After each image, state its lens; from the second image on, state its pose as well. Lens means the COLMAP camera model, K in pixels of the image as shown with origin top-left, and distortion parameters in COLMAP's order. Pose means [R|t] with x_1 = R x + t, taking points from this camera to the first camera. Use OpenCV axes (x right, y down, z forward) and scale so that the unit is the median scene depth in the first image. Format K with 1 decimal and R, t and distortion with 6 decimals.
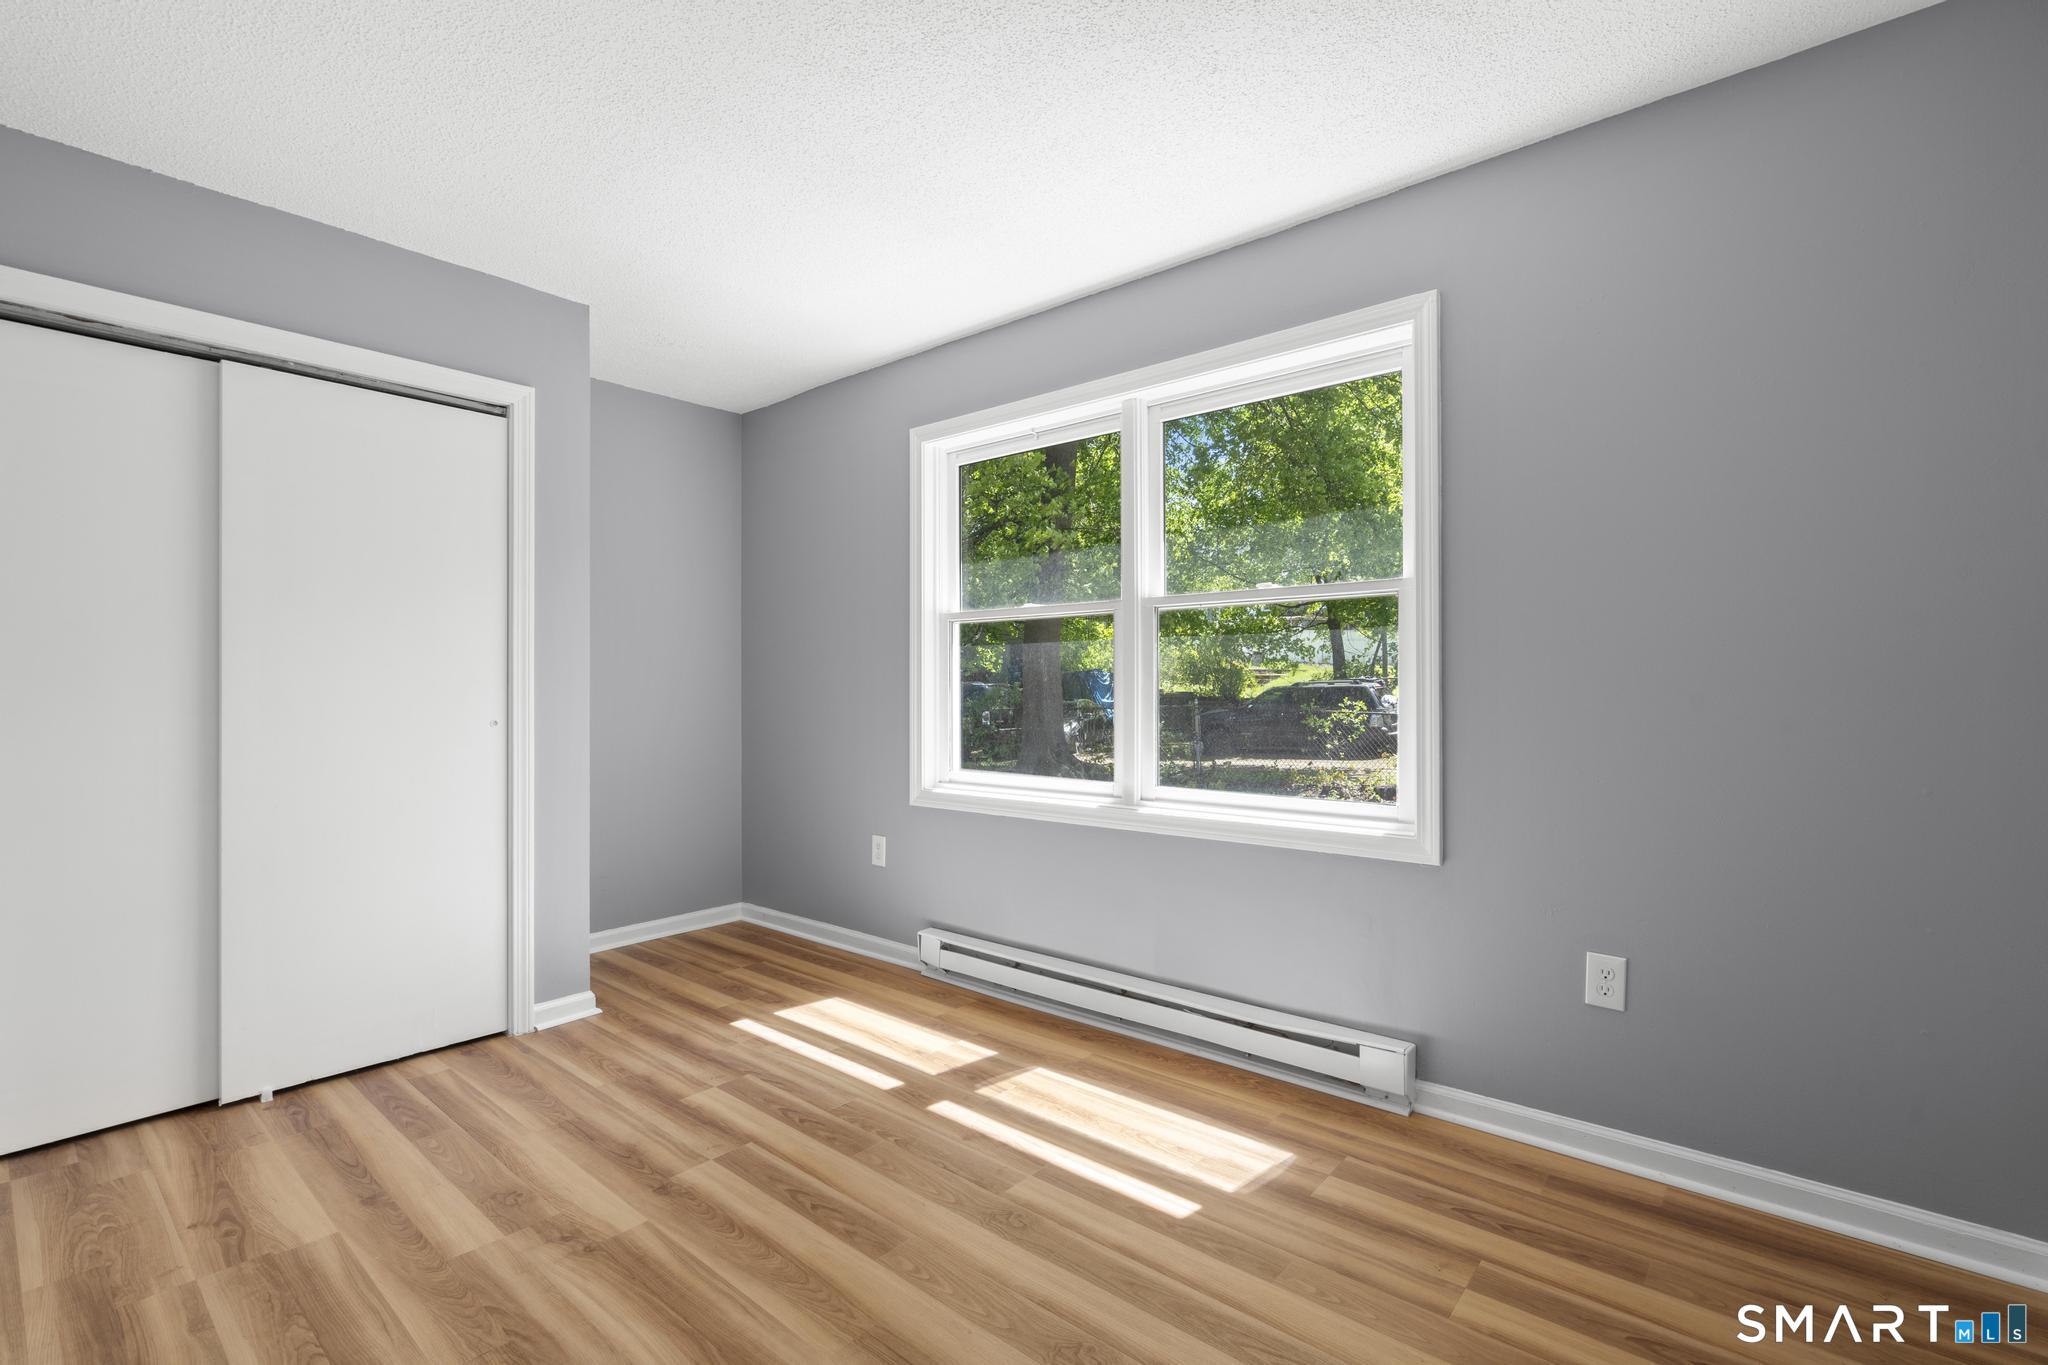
lens RADIAL K [[923.6, 0, 1024.8], [0, 923.6, 673.7], [0, 0, 1]] dist [0.000273, -0.000054]
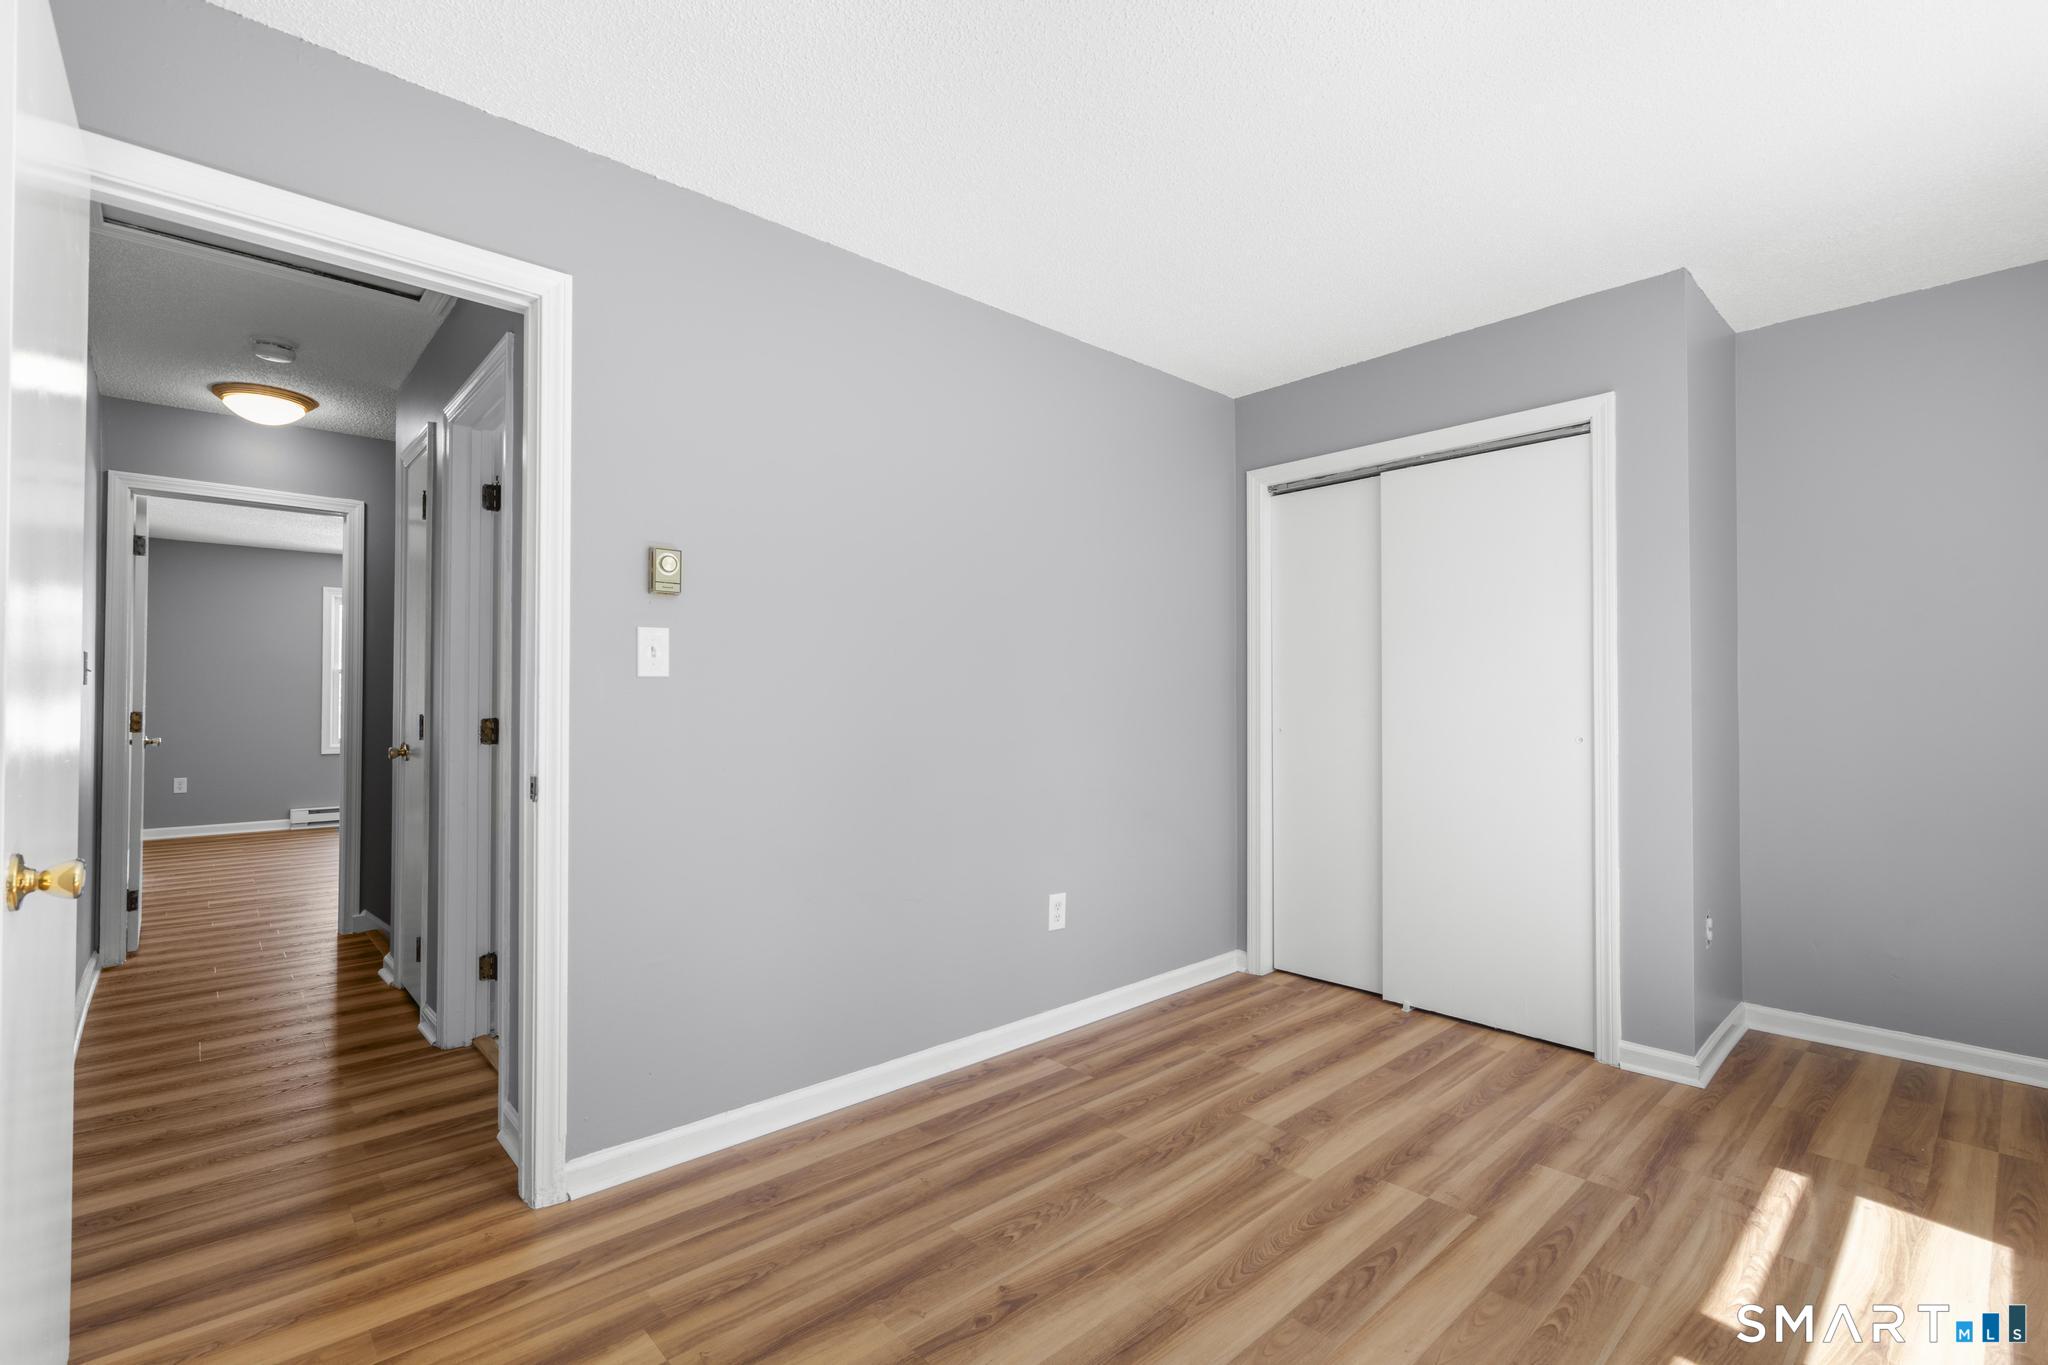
lens RADIAL K [[915.5, 0, 1025.1], [0, 915.5, 692.5], [0, 0, 1]] dist [-0.000646, -0.000039]
pose [[-0.118056, -0.008061, -0.992974, 0.546359], [0.010693, 0.999899, -0.009389, 0.004259], [0.992949, -0.011726, -0.117958, 0.580794]]
